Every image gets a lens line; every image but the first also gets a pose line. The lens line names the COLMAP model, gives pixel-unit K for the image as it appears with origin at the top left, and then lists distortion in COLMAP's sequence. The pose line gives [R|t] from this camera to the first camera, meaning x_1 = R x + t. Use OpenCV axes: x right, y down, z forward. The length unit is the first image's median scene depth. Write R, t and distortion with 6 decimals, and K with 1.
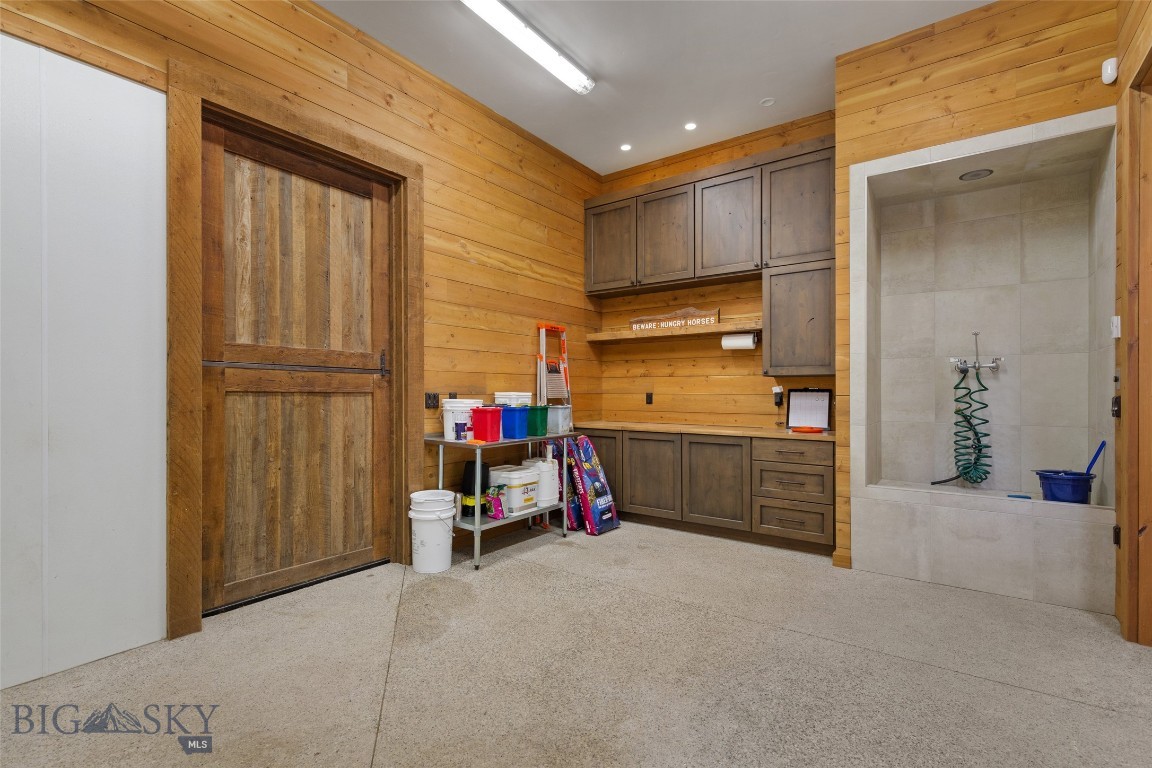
lens RADIAL K [[526.6, 0, 577.9], [0, 526.6, 389.6], [0, 0, 1]] dist [0.009466, -0.001341]
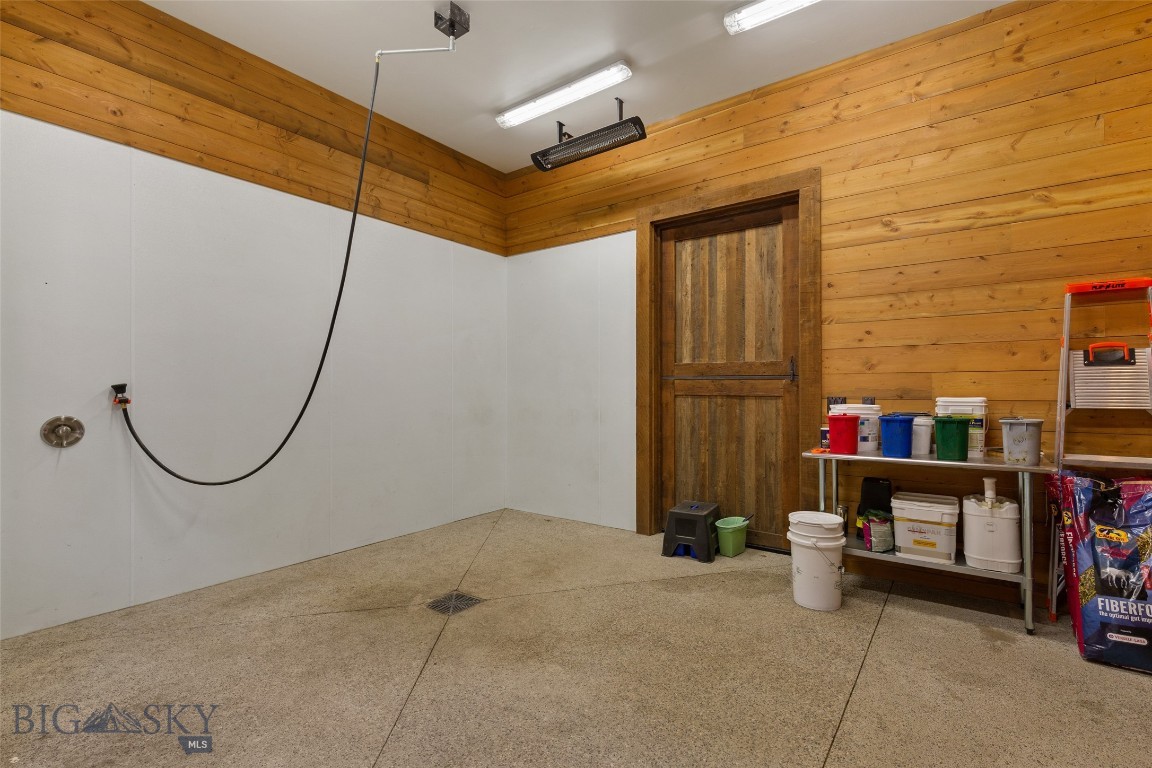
lens RADIAL K [[526.6, 0, 578.1], [0, 526.6, 388.4], [0, 0, 1]] dist [0.009466, -0.001341]
pose [[-0.003241, -0.006213, -0.999975, 0.771456], [0.002875, 0.999977, -0.006222, -0.005925], [0.999991, -0.002895, -0.003223, 0.612986]]
